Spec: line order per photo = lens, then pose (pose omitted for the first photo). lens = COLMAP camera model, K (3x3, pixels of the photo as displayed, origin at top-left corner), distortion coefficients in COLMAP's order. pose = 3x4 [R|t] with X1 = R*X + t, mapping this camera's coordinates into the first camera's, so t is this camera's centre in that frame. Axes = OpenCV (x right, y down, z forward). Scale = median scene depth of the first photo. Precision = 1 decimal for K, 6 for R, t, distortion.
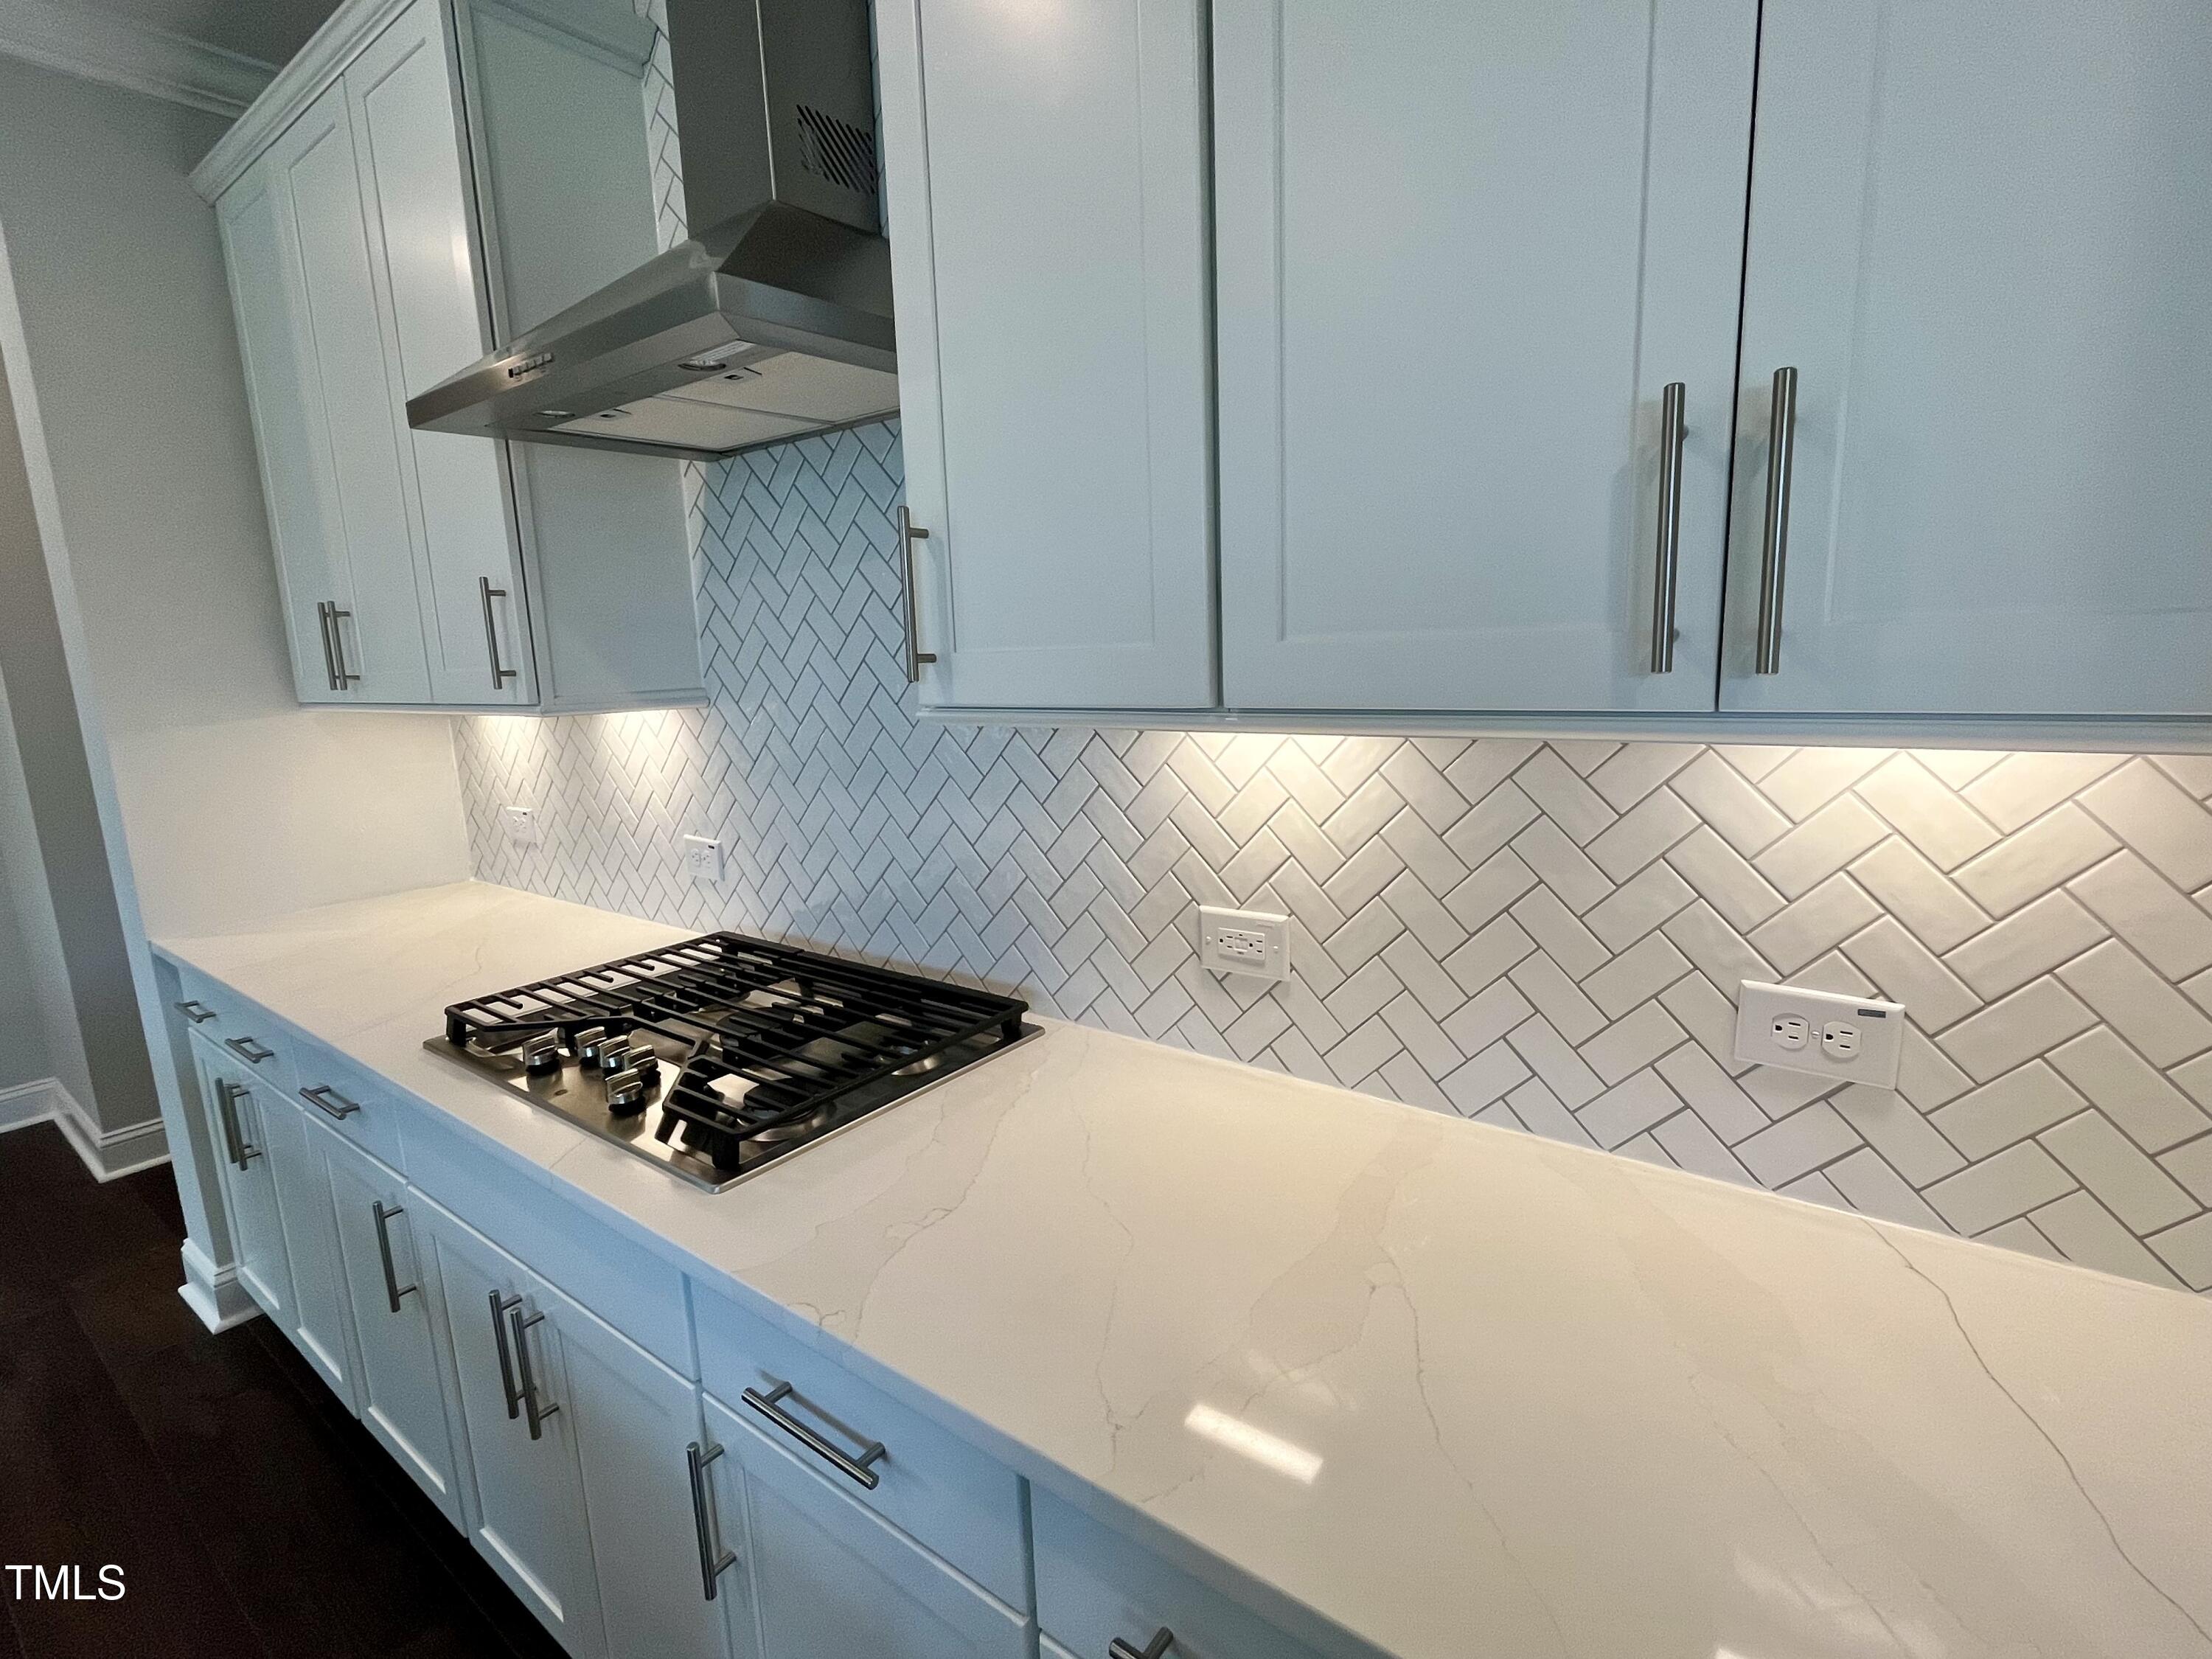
lens RADIAL K [[1032.4, 0, 1106.0], [0, 1032.4, 829.5], [0, 0, 1]] dist [-0.001038, -0.000768]
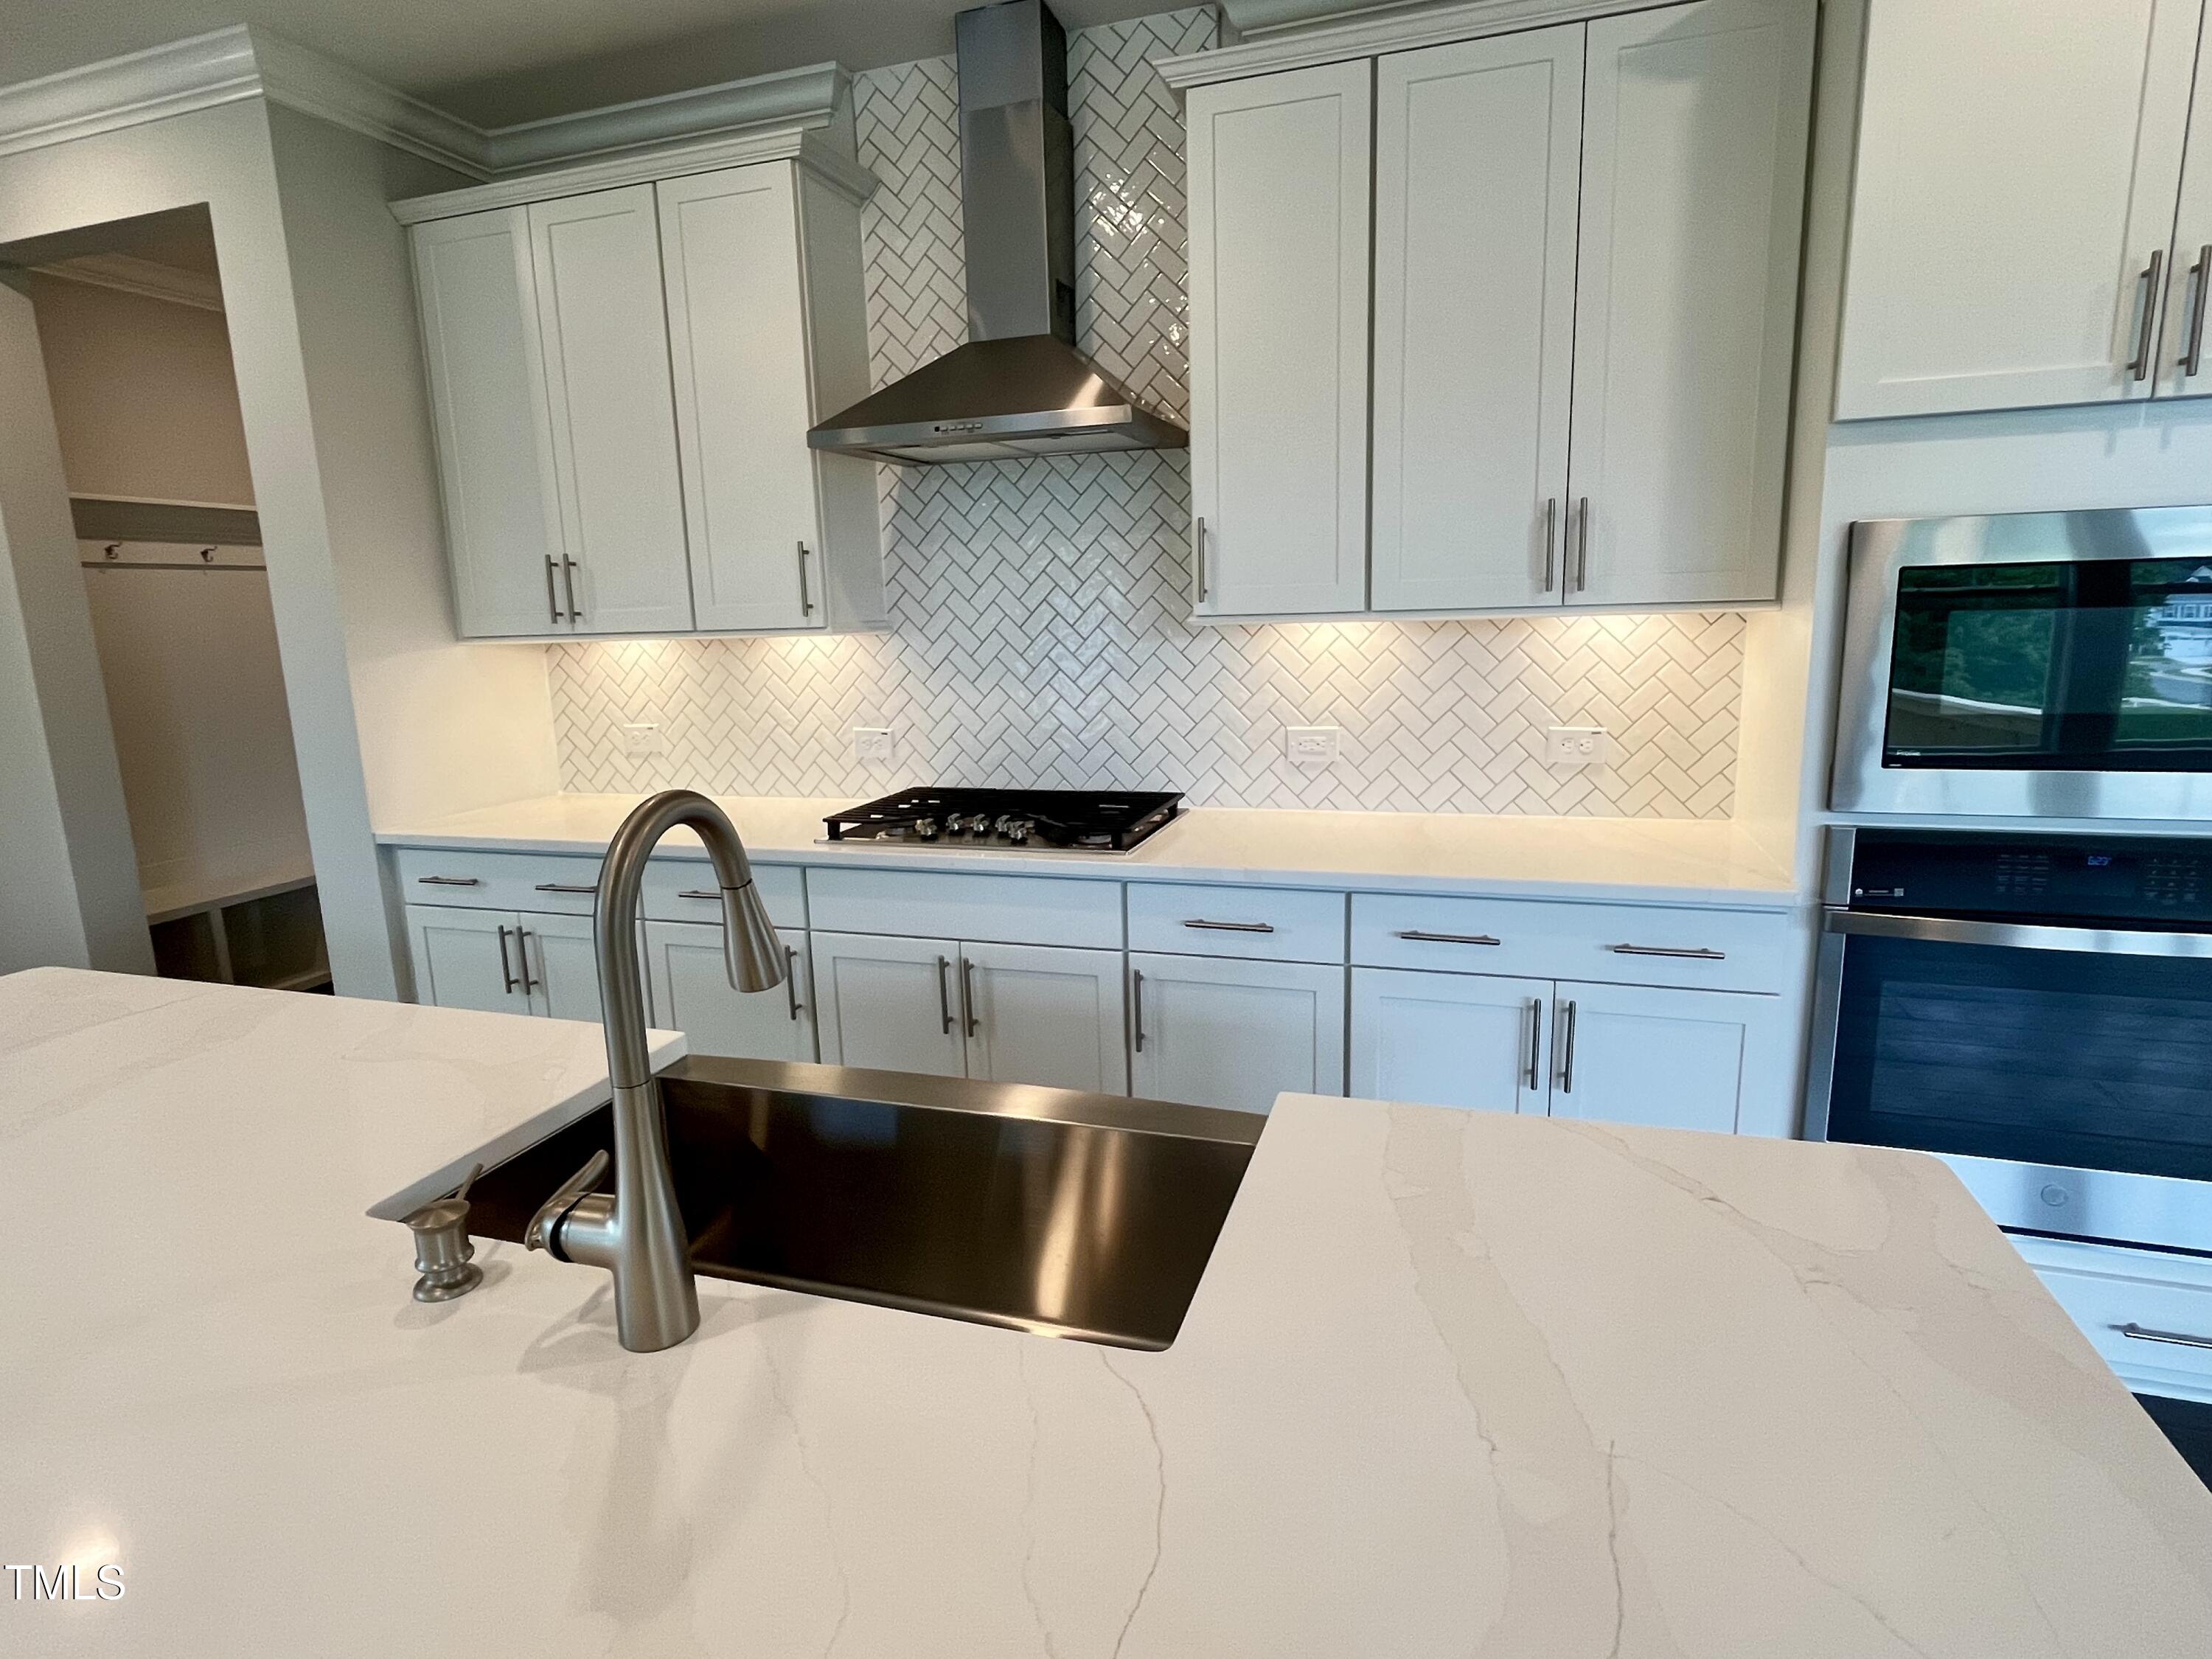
lens RADIAL K [[1166.3, 0, 1100.2], [0, 1166.3, 831.5], [0, 0, 1]] dist [-0.002085, -0.001776]
pose [[0.947655, -0.052336, 0.314977, -0.872218], [0.051860, 0.998605, 0.009900, 0.214696], [-0.315056, 0.006953, 0.949048, -0.876001]]
